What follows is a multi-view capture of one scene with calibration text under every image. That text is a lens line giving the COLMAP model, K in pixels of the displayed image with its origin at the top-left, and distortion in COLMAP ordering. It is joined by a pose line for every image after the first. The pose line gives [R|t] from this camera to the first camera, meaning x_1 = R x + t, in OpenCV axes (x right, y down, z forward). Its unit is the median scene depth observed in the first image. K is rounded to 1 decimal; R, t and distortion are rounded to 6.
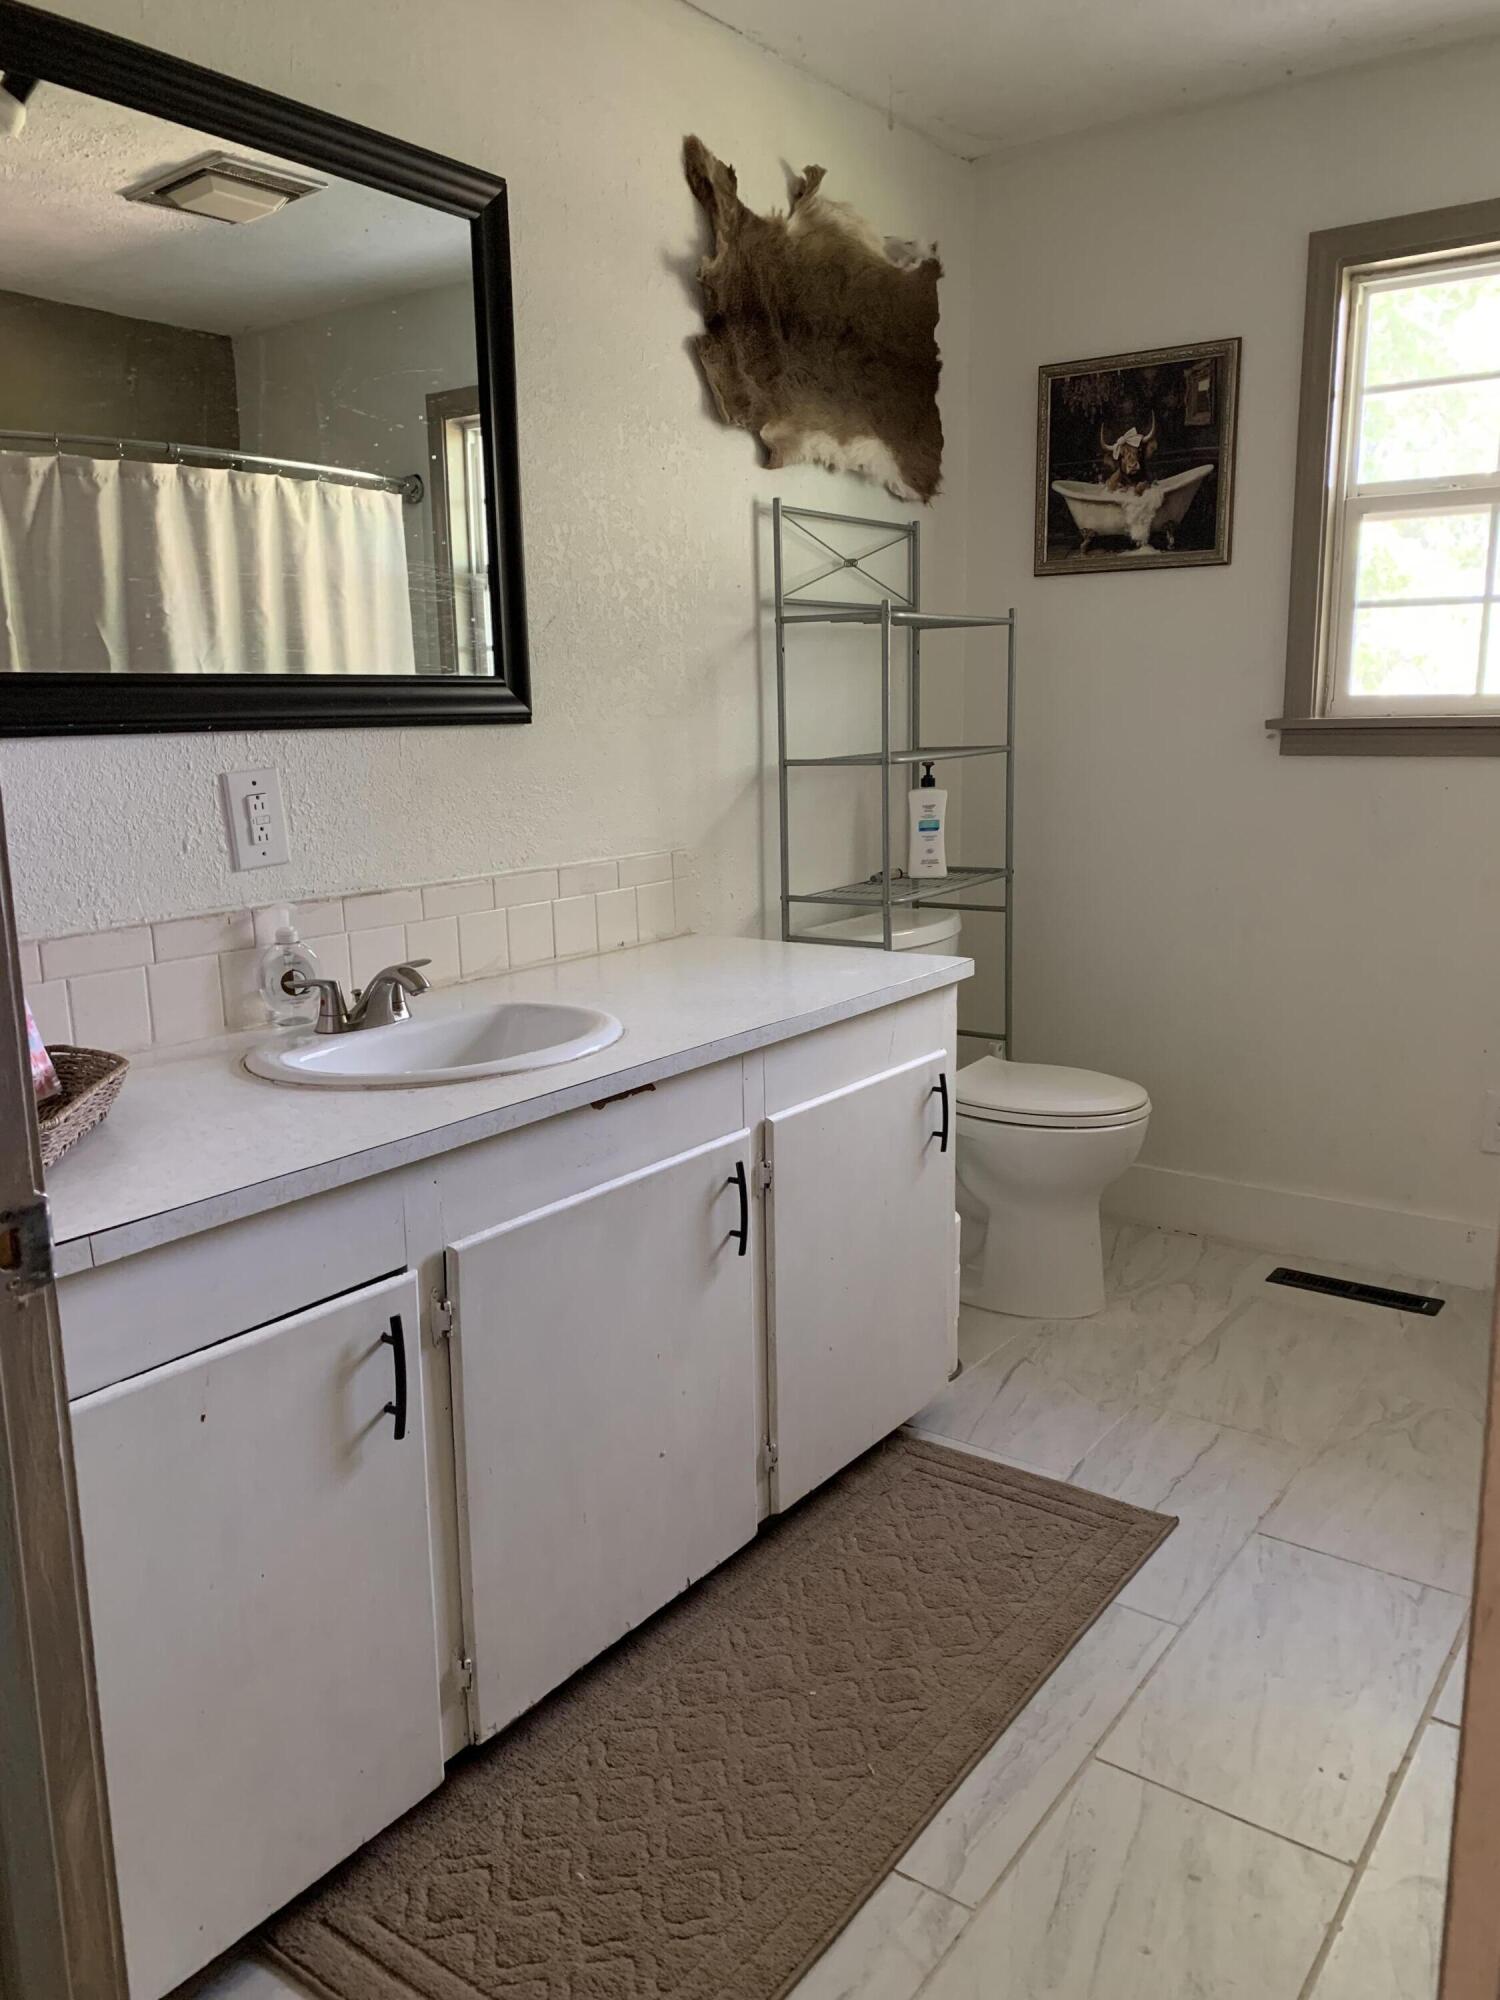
lens RADIAL K [[1528.7, 0, 745.4], [0, 1528.7, 1032.4], [0, 0, 1]] dist [0.006181, -0.008365]
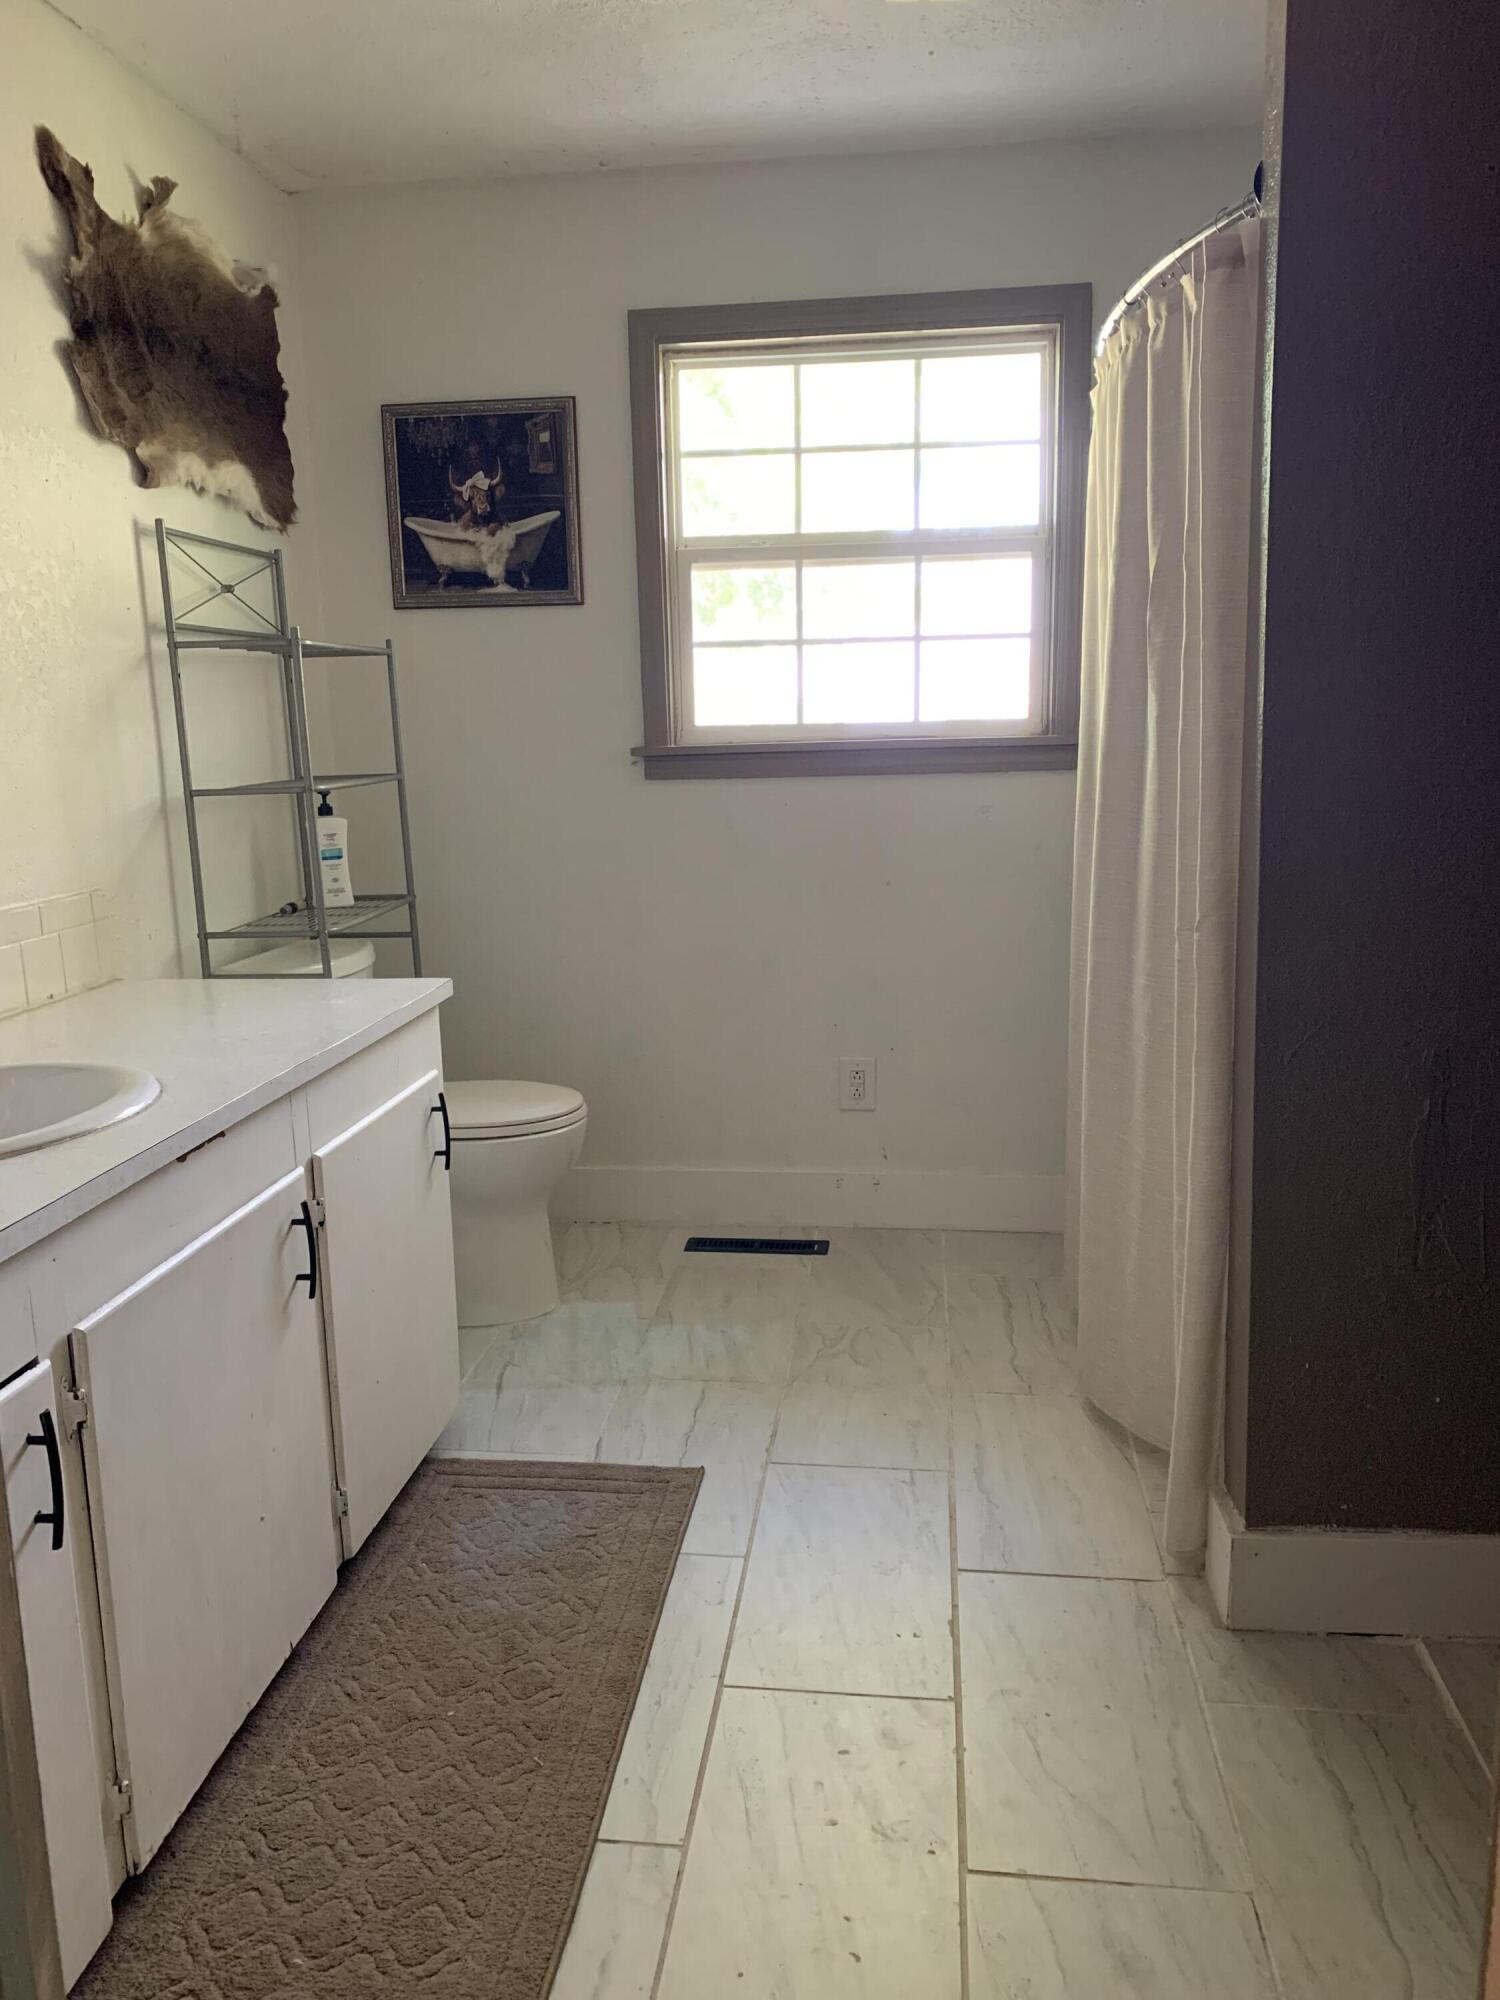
lens RADIAL K [[1528.7, 0, 745.4], [0, 1528.7, 1032.4], [0, 0, 1]] dist [0.006181, -0.008365]
pose [[0.872307, -0.100741, 0.478467, -0.157919], [0.110847, 0.993812, 0.007159, 0.002089], [-0.476228, 0.046792, 0.878076, 0.005759]]
